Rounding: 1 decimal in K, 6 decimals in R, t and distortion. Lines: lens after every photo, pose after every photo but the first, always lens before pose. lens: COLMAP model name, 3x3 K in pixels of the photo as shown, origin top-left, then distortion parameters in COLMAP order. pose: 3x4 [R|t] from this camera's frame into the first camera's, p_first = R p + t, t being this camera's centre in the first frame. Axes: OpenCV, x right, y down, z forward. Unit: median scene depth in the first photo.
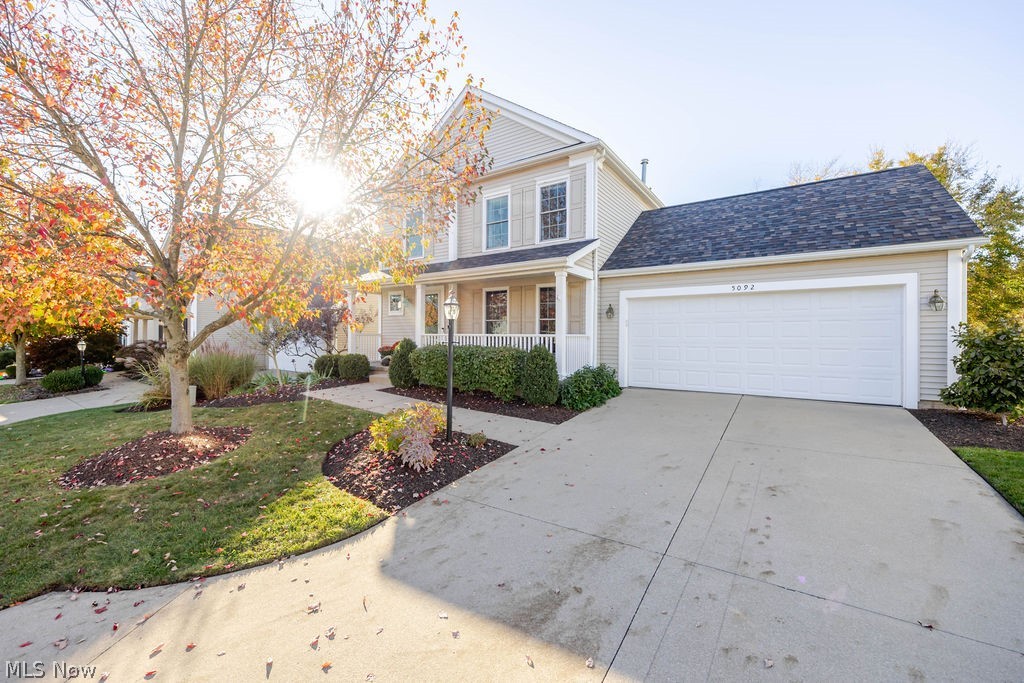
lens RADIAL K [[415.1, 0, 512.0], [0, 415.1, 341.5], [0, 0, 1]] dist [-0.002685, -0.000320]
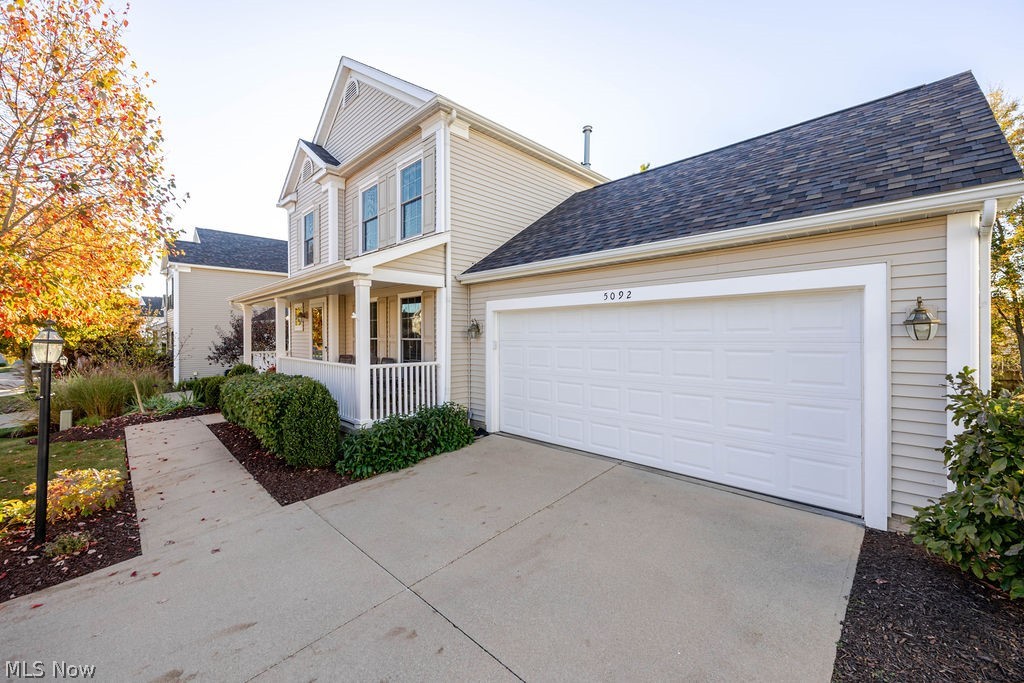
lens RADIAL K [[407.1, 0, 512.0], [0, 407.1, 341.5], [0, 0, 1]] dist [-0.003996, -0.000315]
pose [[0.981021, -0.004773, -0.193843, 0.476167], [0.005824, 0.999971, 0.004853, -0.057503], [0.193815, -0.005890, 0.981020, 0.321264]]
